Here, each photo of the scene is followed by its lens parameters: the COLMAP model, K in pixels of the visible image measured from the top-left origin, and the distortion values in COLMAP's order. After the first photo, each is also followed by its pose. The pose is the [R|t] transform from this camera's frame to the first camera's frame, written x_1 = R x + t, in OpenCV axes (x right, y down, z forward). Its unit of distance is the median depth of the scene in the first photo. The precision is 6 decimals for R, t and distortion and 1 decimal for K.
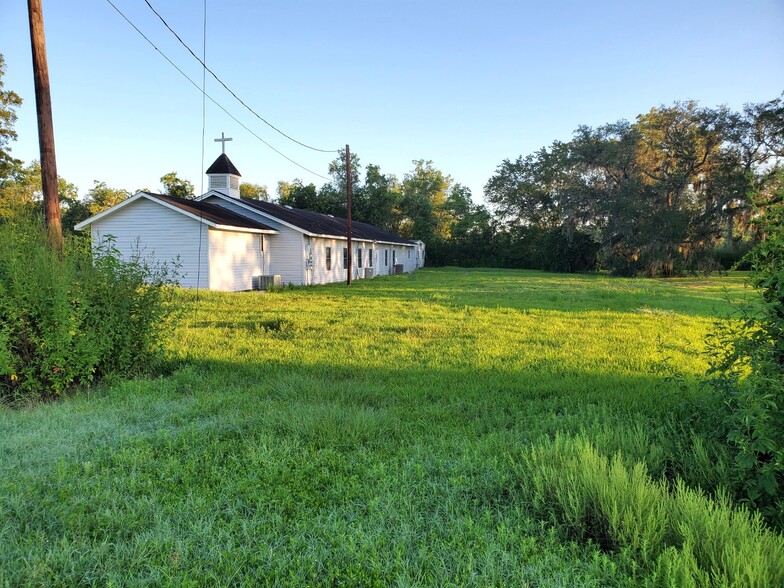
lens RADIAL K [[602.5, 0, 393.6], [0, 602.5, 304.5], [0, 0, 1]] dist [0.050738, -0.042457]
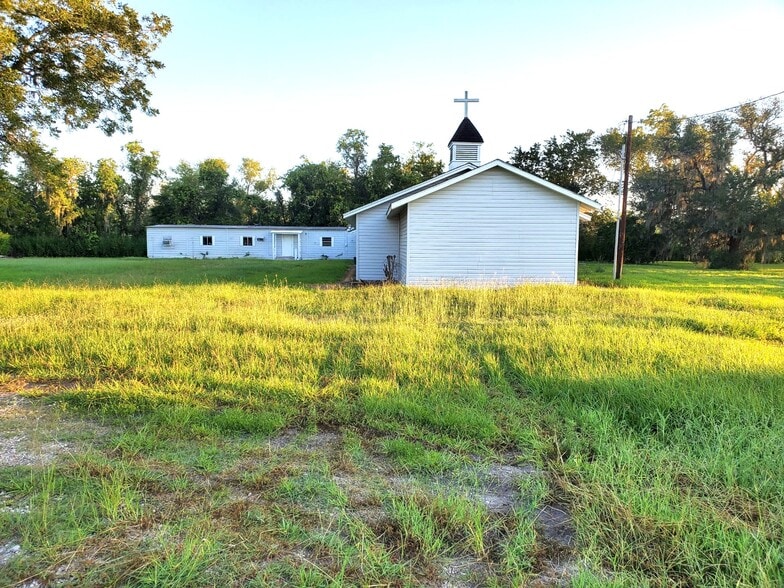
lens RADIAL K [[602.5, 0, 393.6], [0, 602.5, 304.5], [0, 0, 1]] dist [0.050738, -0.042457]
pose [[0.969021, -0.007096, 0.246875, -0.253007], [0.002038, 0.999783, 0.020739, -0.005346], [-0.246968, -0.019593, 0.968825, 0.096934]]
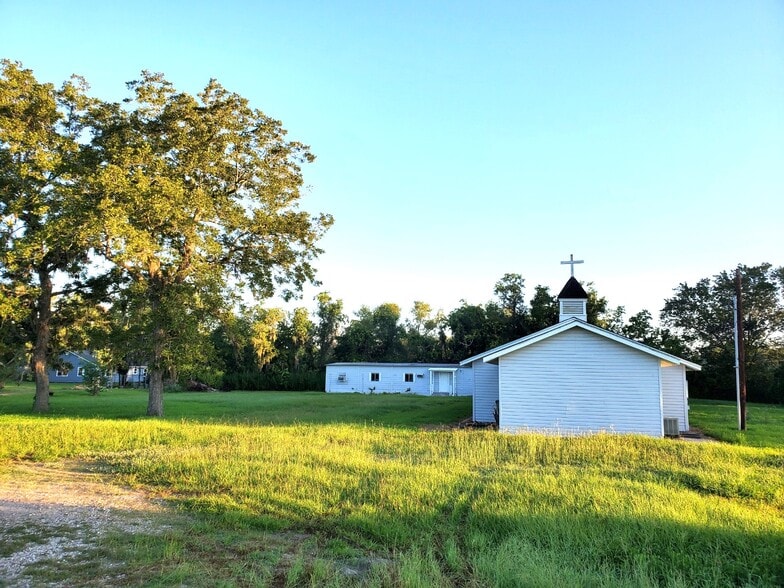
lens RADIAL K [[602.5, 0, 393.6], [0, 602.5, 304.5], [0, 0, 1]] dist [0.050738, -0.042457]
pose [[0.998315, 0.017474, -0.055340, -0.218082], [-0.027656, 0.981594, -0.188969, -0.011157], [0.051019, 0.190181, 0.980423, 0.039450]]
